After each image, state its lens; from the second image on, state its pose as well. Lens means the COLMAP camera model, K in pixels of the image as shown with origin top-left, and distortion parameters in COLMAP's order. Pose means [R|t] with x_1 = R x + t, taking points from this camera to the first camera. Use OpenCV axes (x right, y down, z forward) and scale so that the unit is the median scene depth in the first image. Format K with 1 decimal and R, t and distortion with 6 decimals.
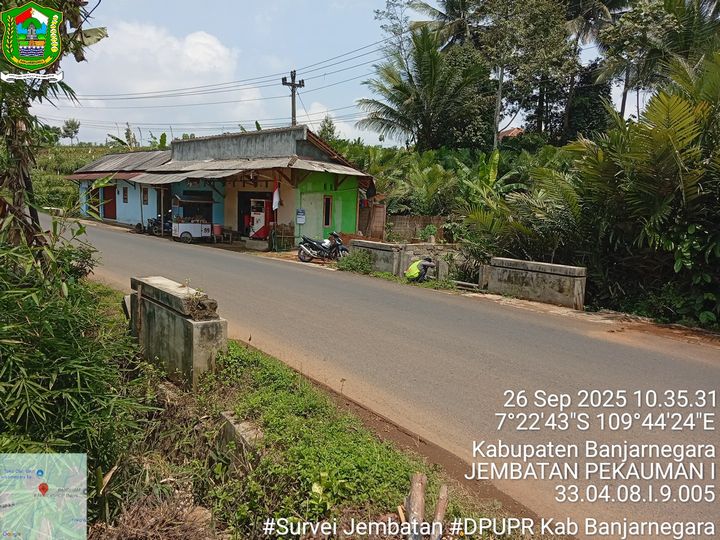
lens RADIAL K [[553.0, 0, 360.1], [0, 553.0, 275.2], [0, 0, 1]] dist [0.085885, -0.175858]
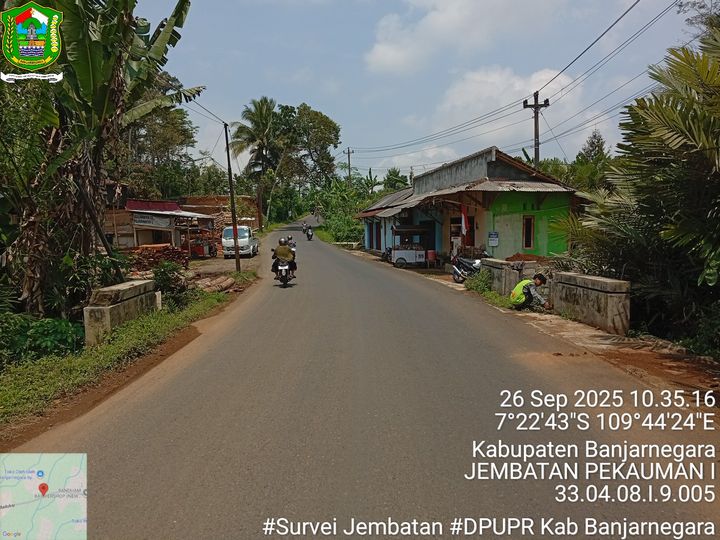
lens RADIAL K [[549.8, 0, 345.2], [0, 549.8, 283.6], [0, 0, 1]] dist [0.003256, -0.033419]
pose [[0.807106, 0.003593, -0.590396, 0.245262], [-0.029003, 0.999015, -0.033569, 0.012455], [0.589694, 0.044217, 0.806415, 0.065724]]
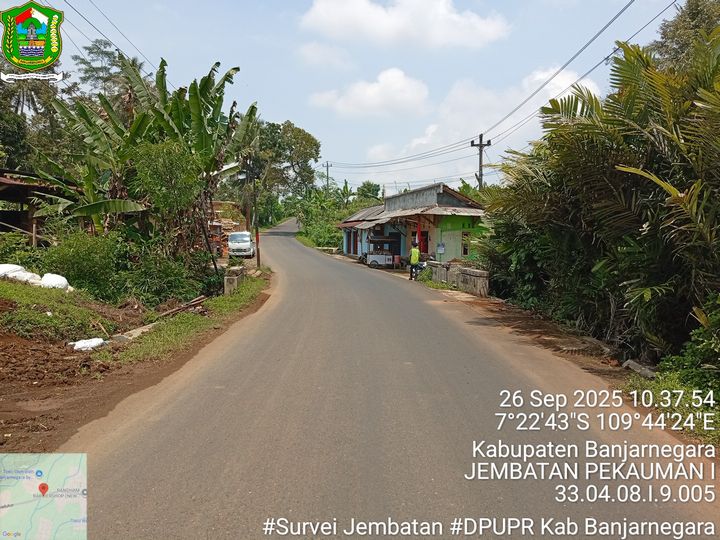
lens RADIAL K [[553.0, 0, 360.1], [0, 553.0, 275.2], [0, 0, 1]] dist [0.085885, -0.175858]
pose [[0.851835, 0.006050, -0.523775, 0.420556], [-0.044698, 0.997126, -0.061177, 0.050333], [0.521900, 0.075524, 0.849657, -0.243253]]
